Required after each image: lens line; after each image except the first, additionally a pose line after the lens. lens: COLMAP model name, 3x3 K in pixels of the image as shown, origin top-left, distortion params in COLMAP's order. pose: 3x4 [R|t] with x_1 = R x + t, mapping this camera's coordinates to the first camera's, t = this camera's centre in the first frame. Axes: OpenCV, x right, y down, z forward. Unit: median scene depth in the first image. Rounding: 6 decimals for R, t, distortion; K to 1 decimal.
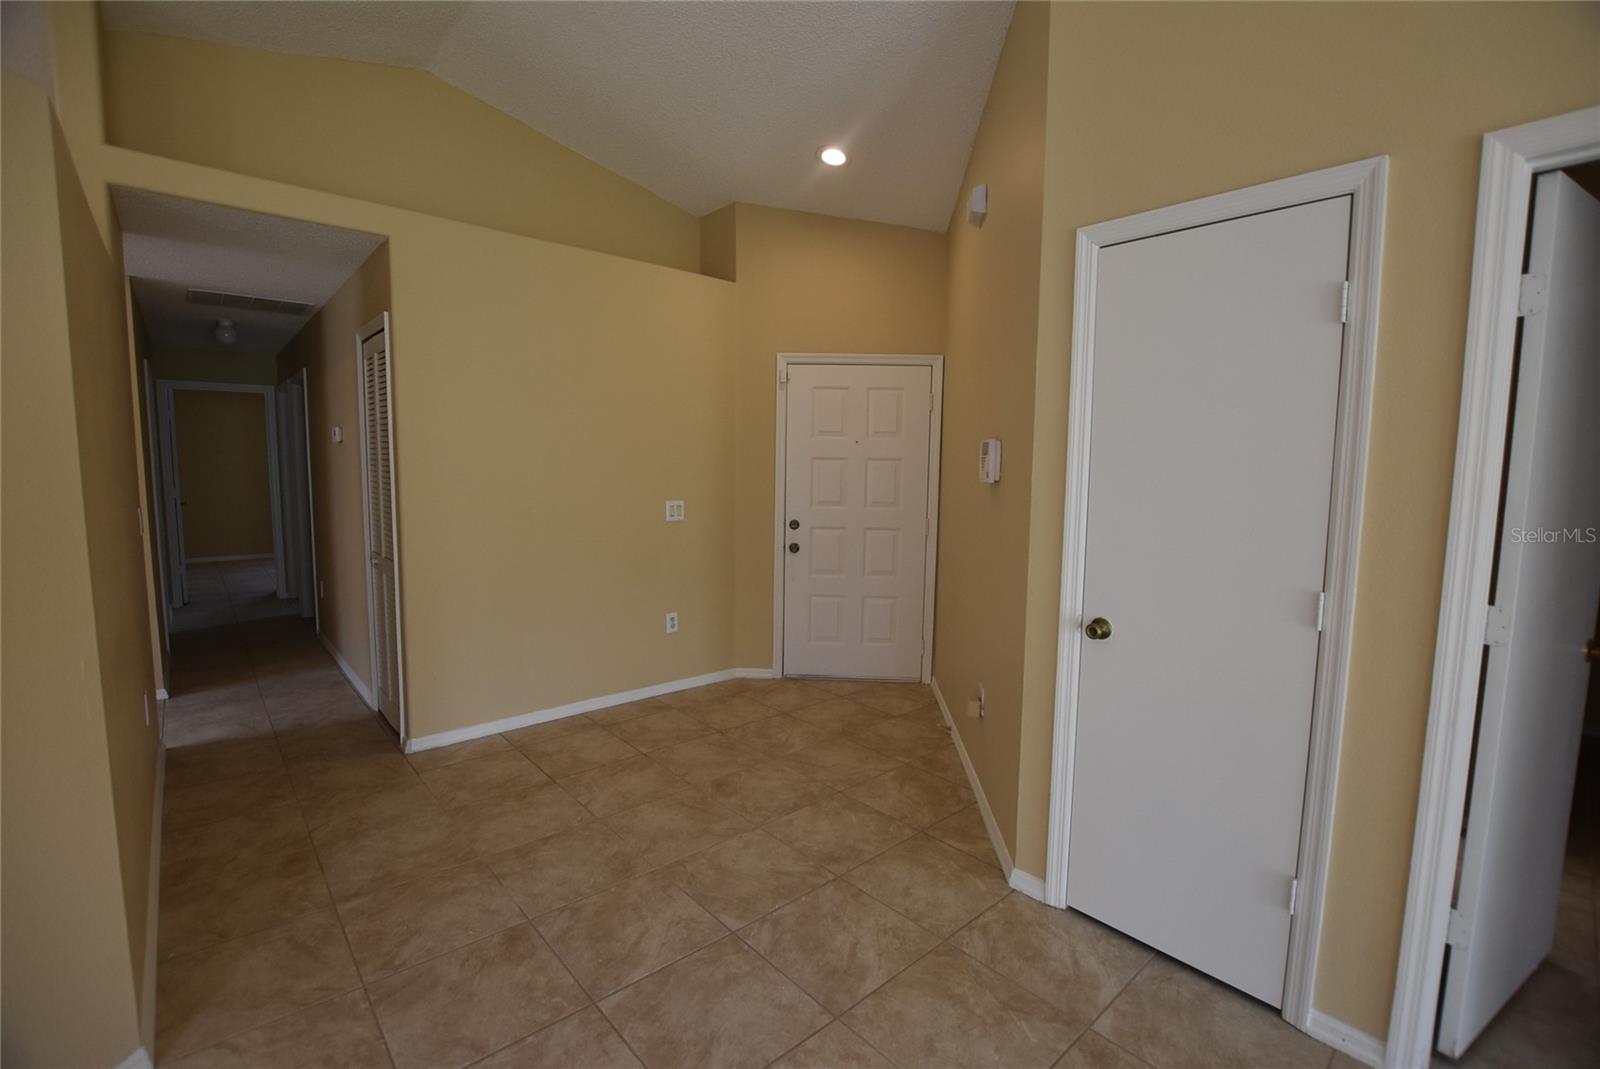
lens RADIAL K [[705.6, 0, 800.0], [0, 705.6, 534.5], [0, 0, 1]] dist [-0.028396, -0.000033]
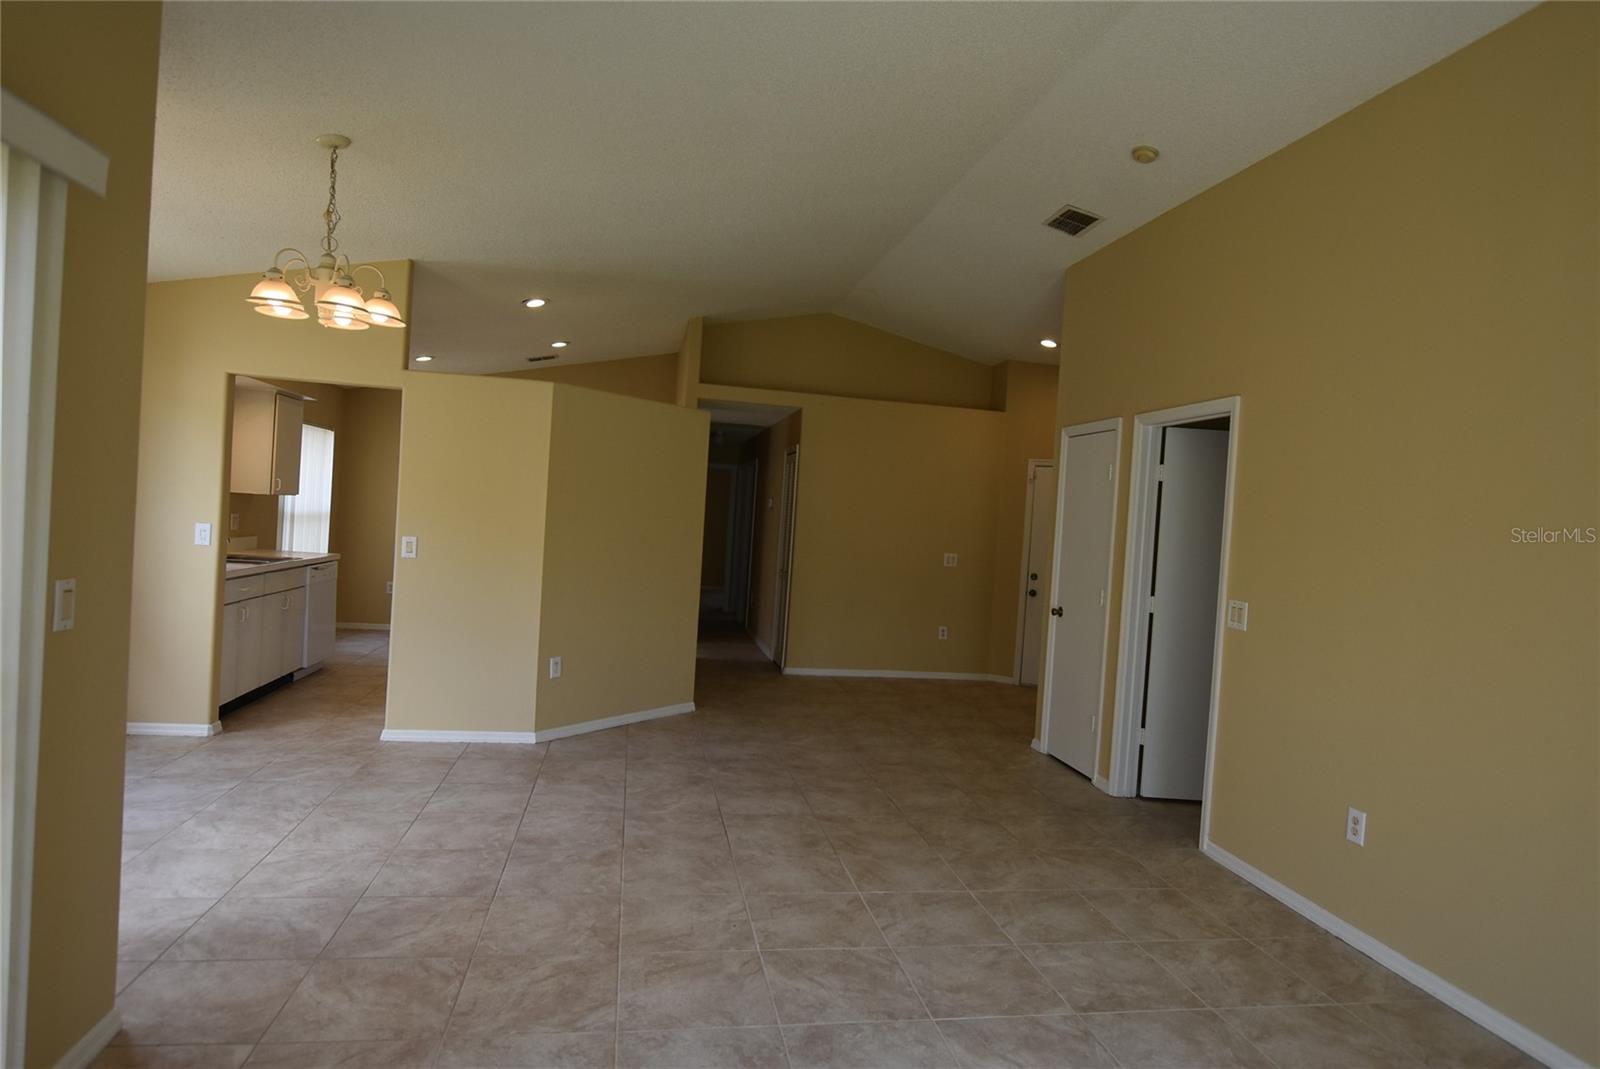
lens RADIAL K [[906.4, 0, 800.0], [0, 906.4, 534.5], [0, 0, 1]] dist [-0.017531, 0.000357]
pose [[0.851571, 0.051215, -0.521731, 0.589176], [-0.103859, 0.991972, -0.072143, 0.090293], [0.513848, 0.115622, 0.850054, -0.886164]]
